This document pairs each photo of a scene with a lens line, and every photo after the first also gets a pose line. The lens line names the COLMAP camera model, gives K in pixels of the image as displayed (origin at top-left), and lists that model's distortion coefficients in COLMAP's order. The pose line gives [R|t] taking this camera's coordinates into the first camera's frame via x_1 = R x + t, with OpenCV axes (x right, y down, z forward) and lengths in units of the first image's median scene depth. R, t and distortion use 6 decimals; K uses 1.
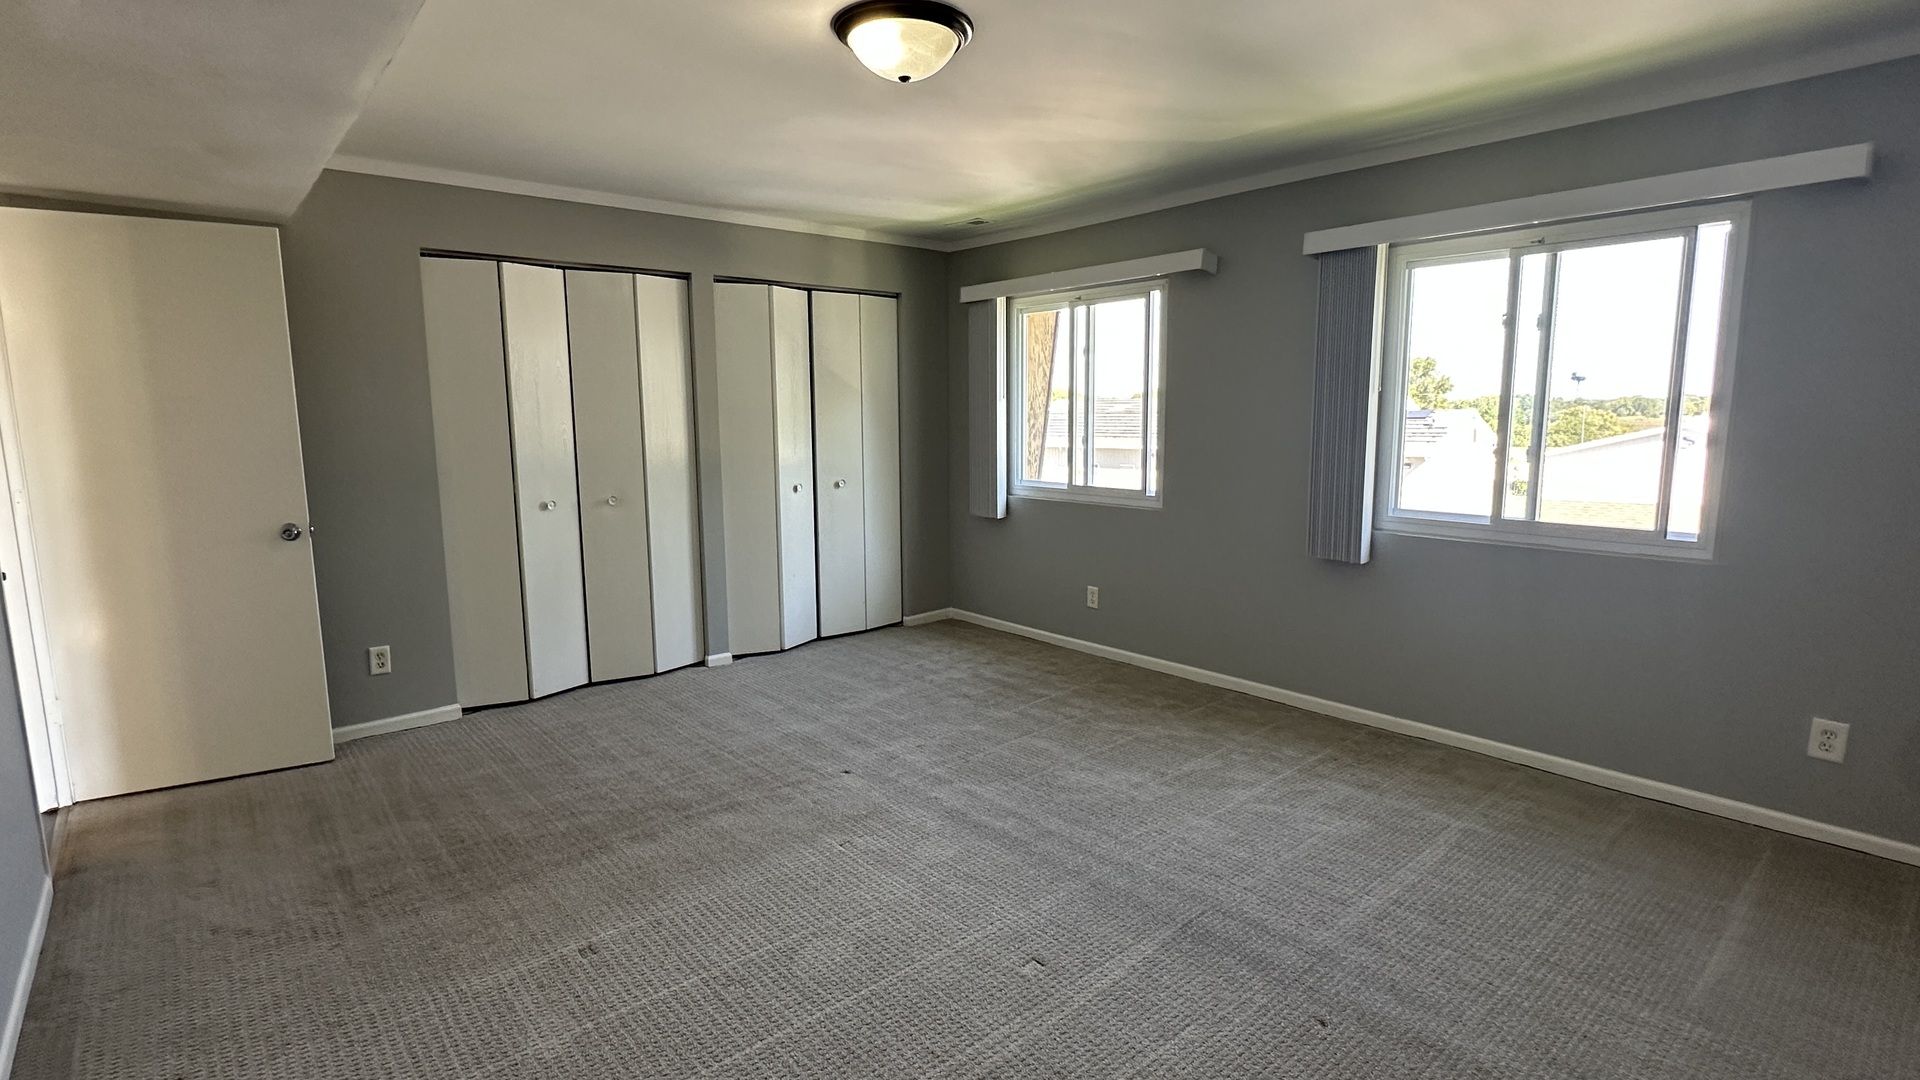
lens RADIAL K [[906.0, 0, 972.3], [0, 906.0, 531.9], [0, 0, 1]] dist [-0.001078, -0.000247]
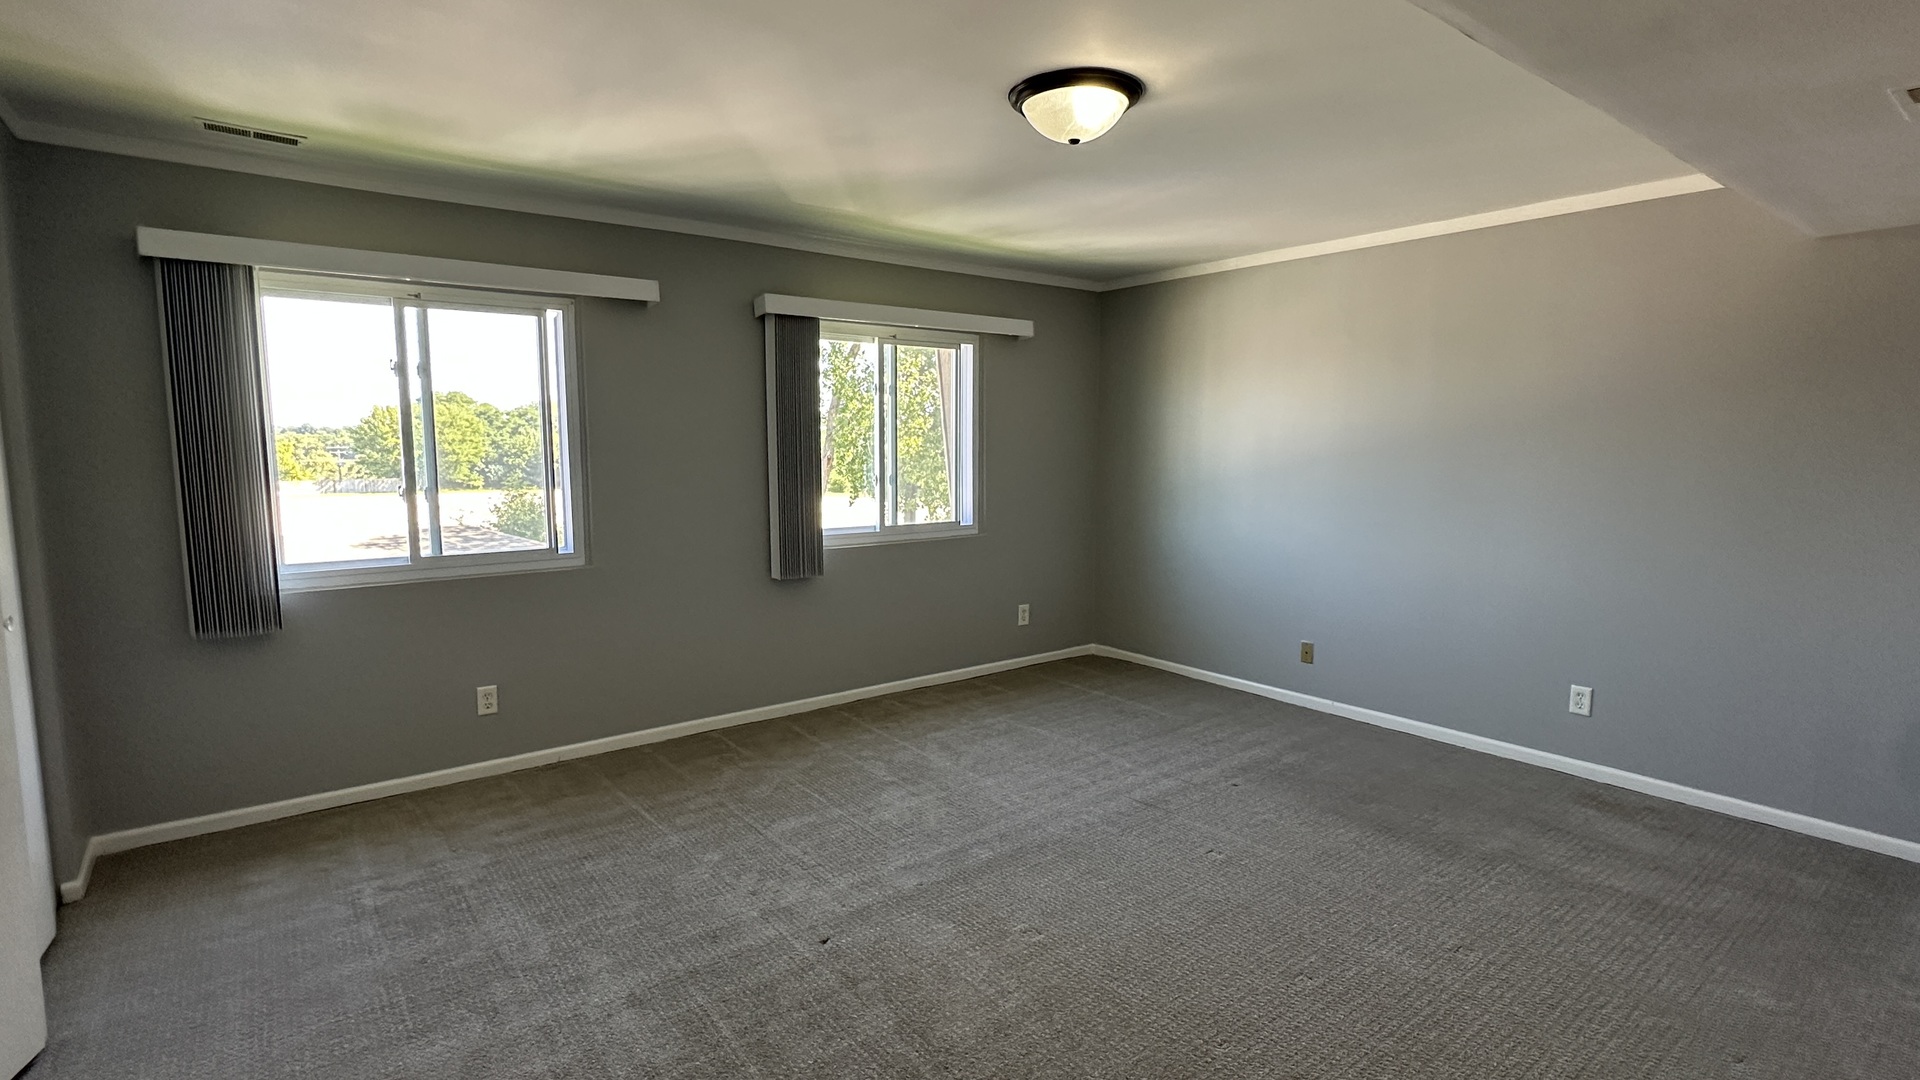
lens RADIAL K [[906.0, 0, 940.4], [0, 906.0, 540.8], [0, 0, 1]] dist [-0.001078, -0.000247]
pose [[0.076266, -0.104740, 0.991571, -0.704091], [0.133156, 0.986630, 0.093977, -0.097830], [-0.988156, 0.124866, 0.089193, 0.675787]]
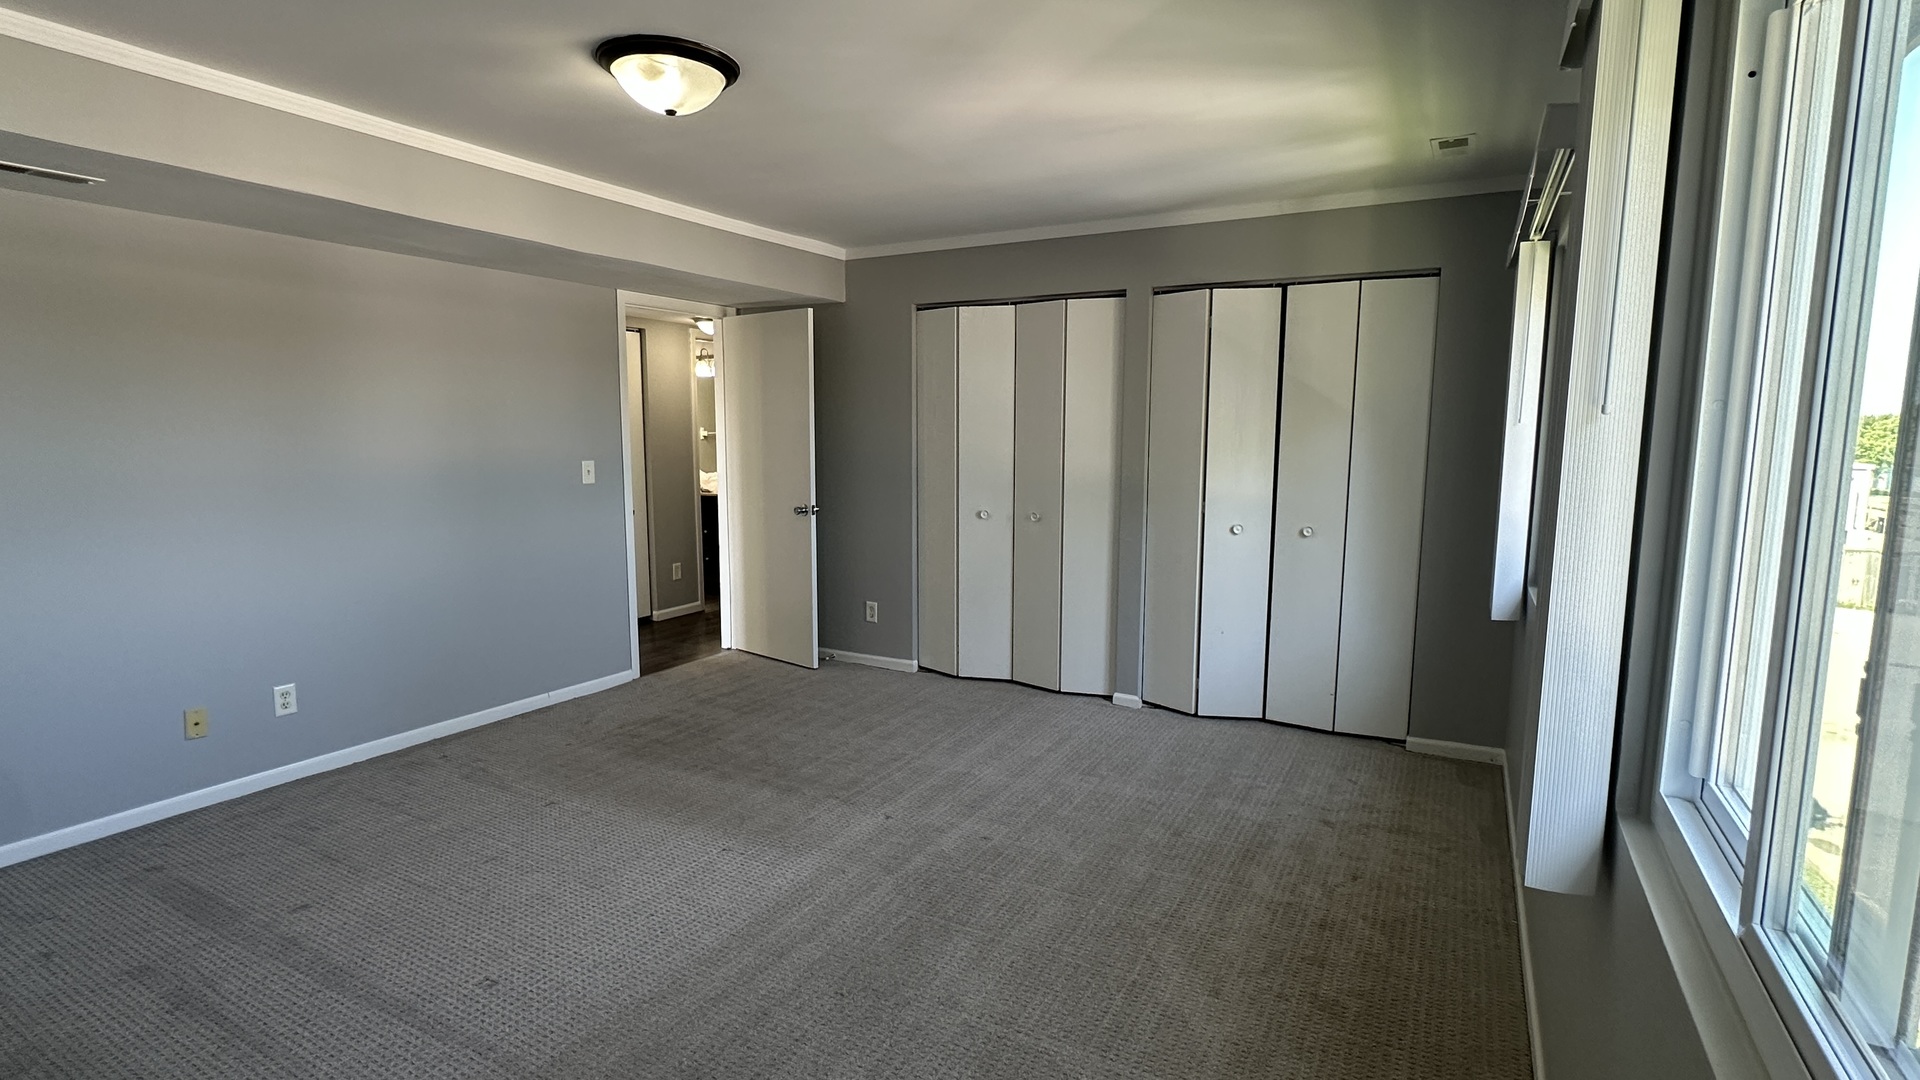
lens RADIAL K [[906.0, 0, 953.0], [0, 906.0, 541.2], [0, 0, 1]] dist [-0.001078, -0.000247]
pose [[0.342579, 0.128662, -0.930637, 0.617512], [-0.135347, 0.987004, 0.086632, -0.094411], [0.929688, 0.096281, 0.355541, 0.590218]]
